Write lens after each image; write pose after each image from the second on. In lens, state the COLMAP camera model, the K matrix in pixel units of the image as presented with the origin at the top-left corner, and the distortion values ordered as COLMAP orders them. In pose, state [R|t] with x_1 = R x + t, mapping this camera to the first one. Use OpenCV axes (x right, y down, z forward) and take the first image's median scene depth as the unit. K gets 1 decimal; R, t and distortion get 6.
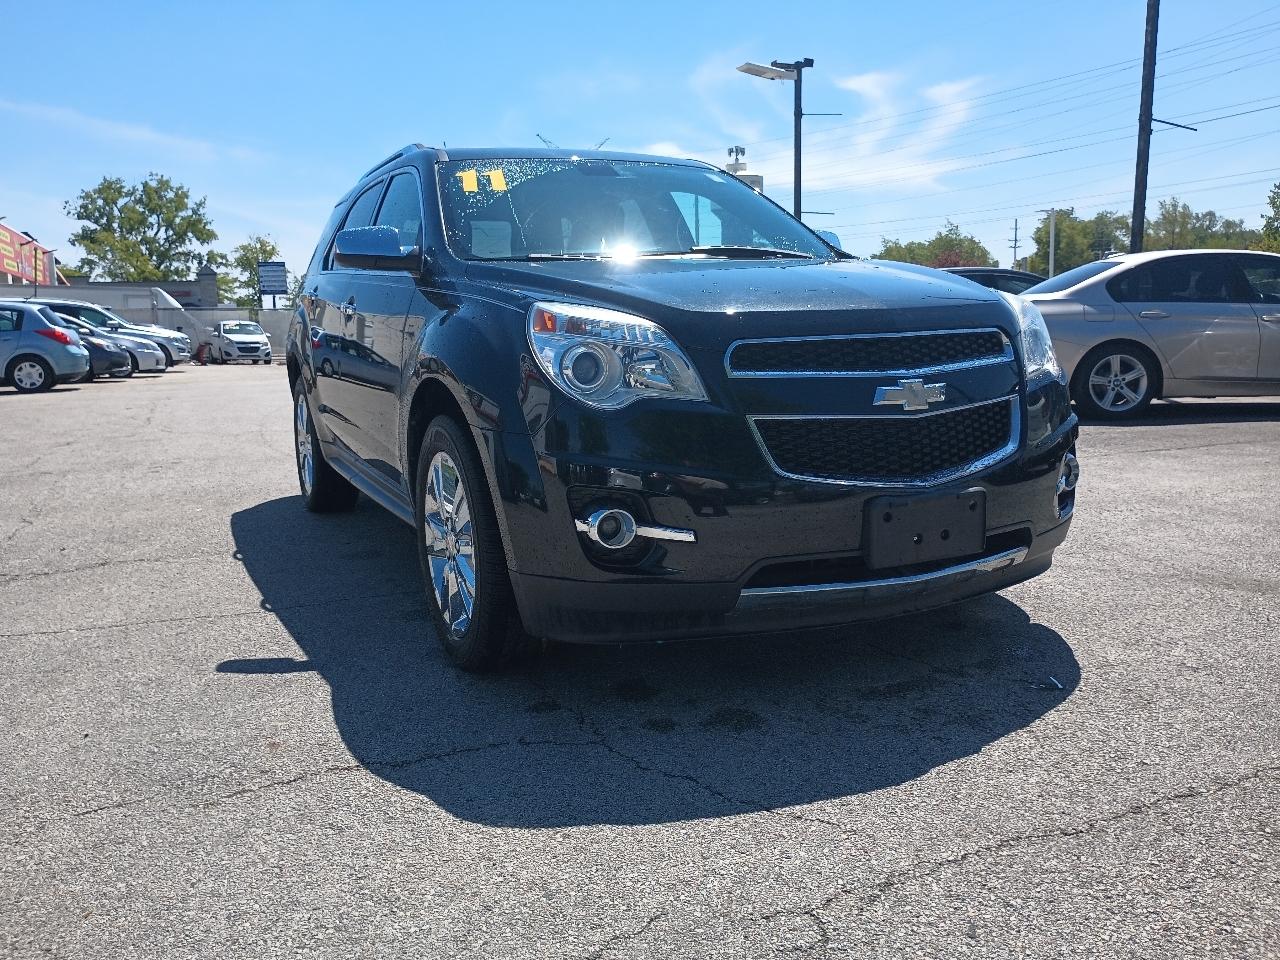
lens RADIAL K [[1053.9, 0, 642.7], [0, 1053.9, 488.5], [0, 0, 1]] dist [0.061609, -0.075002]
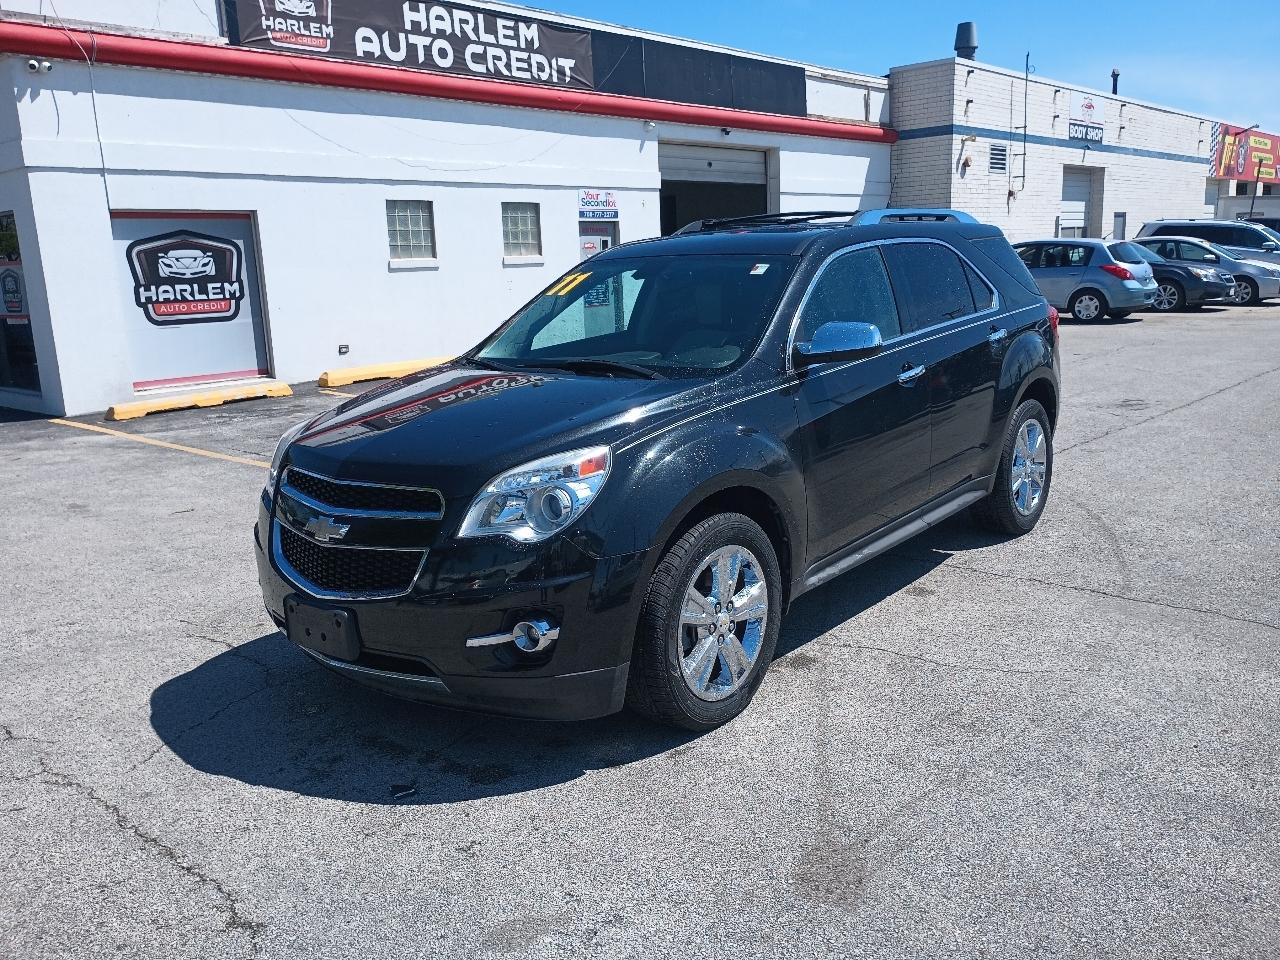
lens RADIAL K [[1053.9, 0, 649.7], [0, 1053.9, 490.7], [0, 0, 1]] dist [0.061609, -0.075002]
pose [[0.431379, 0.211463, -0.877038, 1.380500], [-0.119808, 0.976959, 0.176626, -0.363962], [0.894180, 0.028884, 0.446775, 0.666780]]
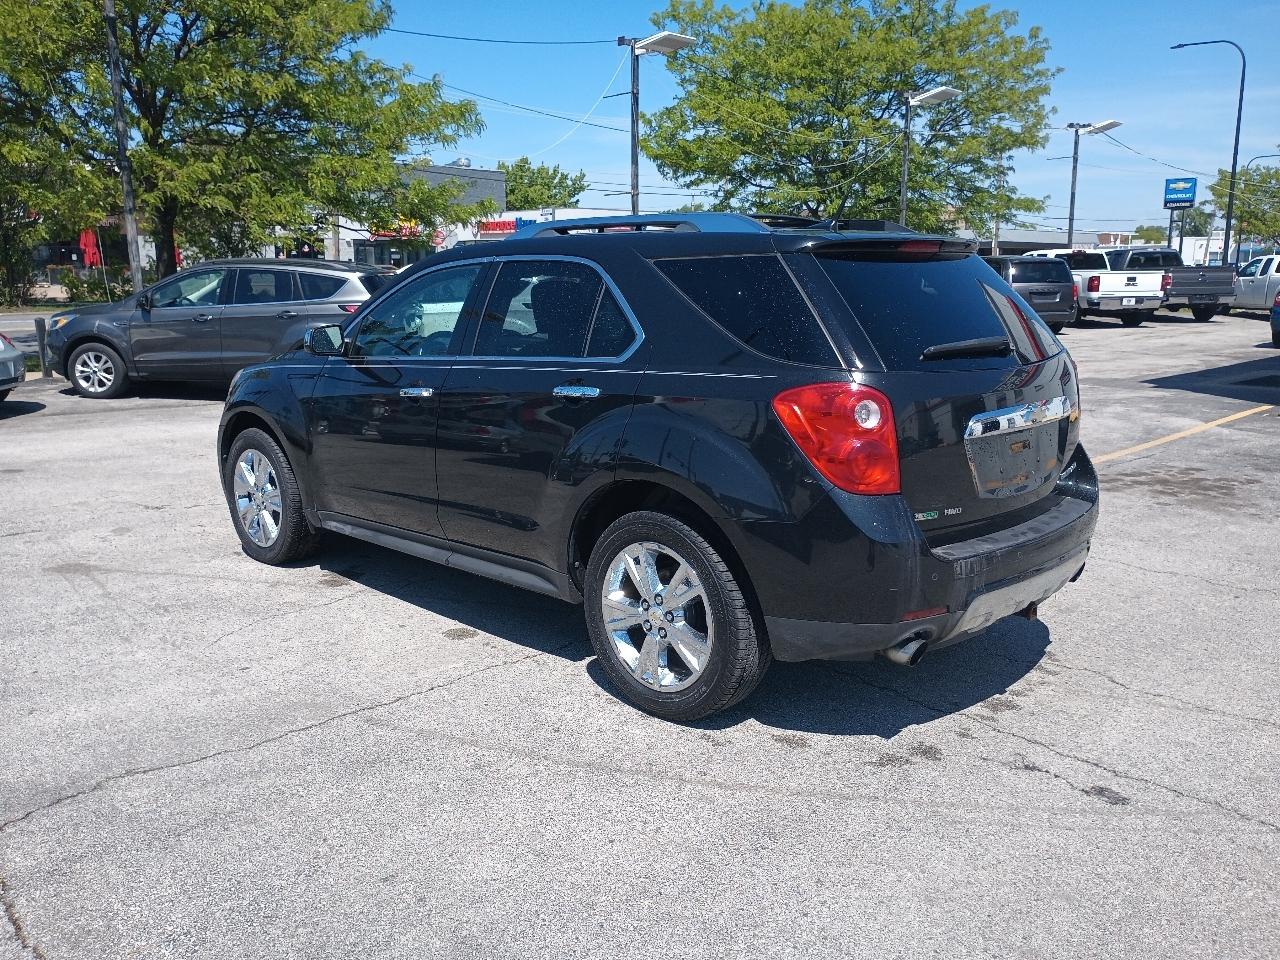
lens RADIAL K [[1053.9, 0, 638.7], [0, 1053.9, 474.5], [0, 0, 1]] dist [0.061609, -0.075002]
pose [[-0.938456, 0.100851, -0.330347, 0.360520], [-0.021274, 0.937730, 0.346713, -0.736237], [0.344743, 0.332402, -0.877873, 3.221839]]
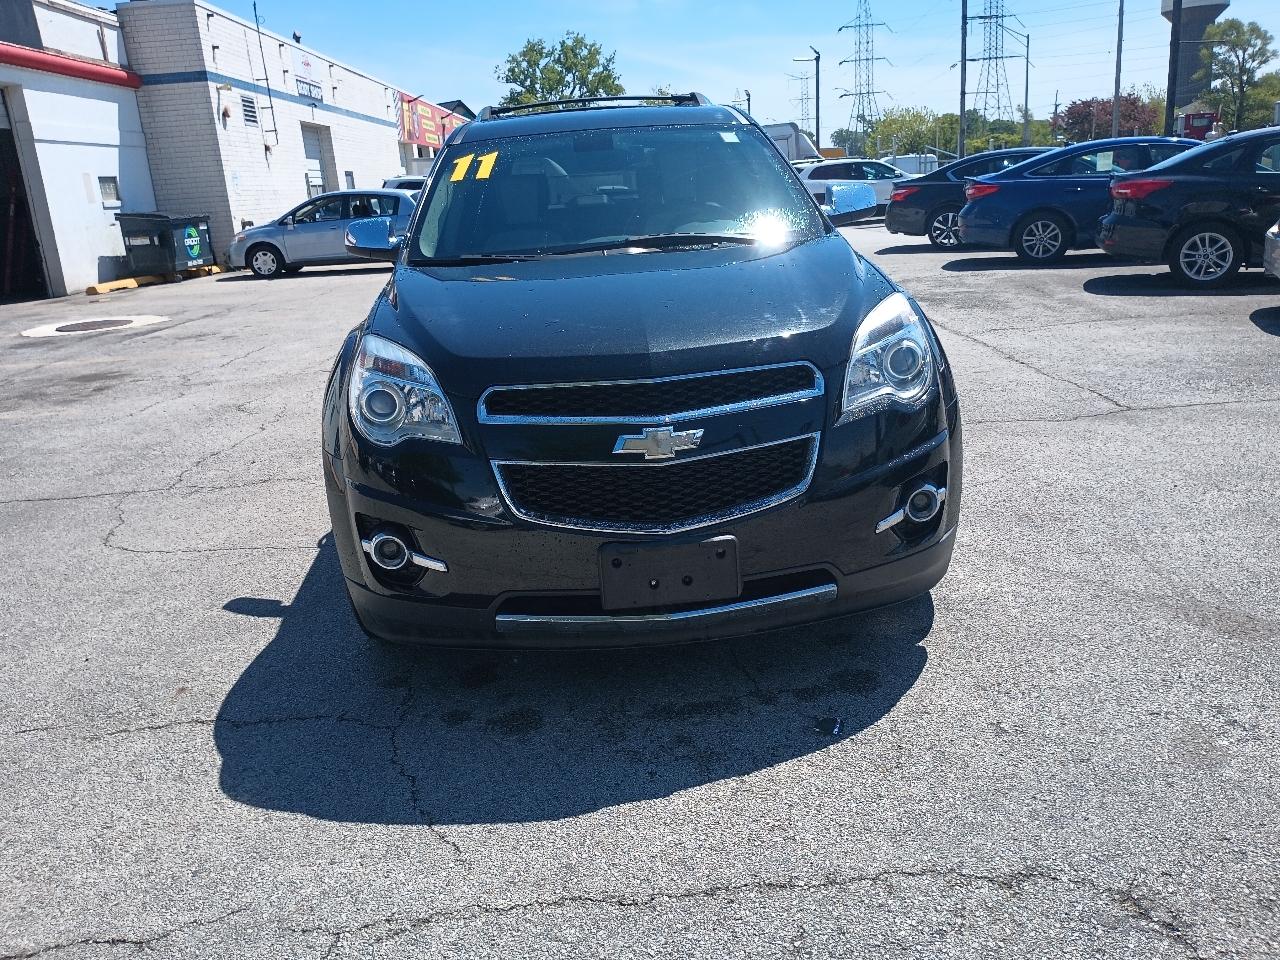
lens RADIAL K [[1053.9, 0, 642.8], [0, 1053.9, 487.0], [0, 0, 1]] dist [0.061609, -0.075002]
pose [[0.931673, 0.068768, -0.356730, 0.523003], [-0.017777, 0.989375, 0.144297, -0.166132], [0.362863, -0.128096, 0.922996, 0.051551]]
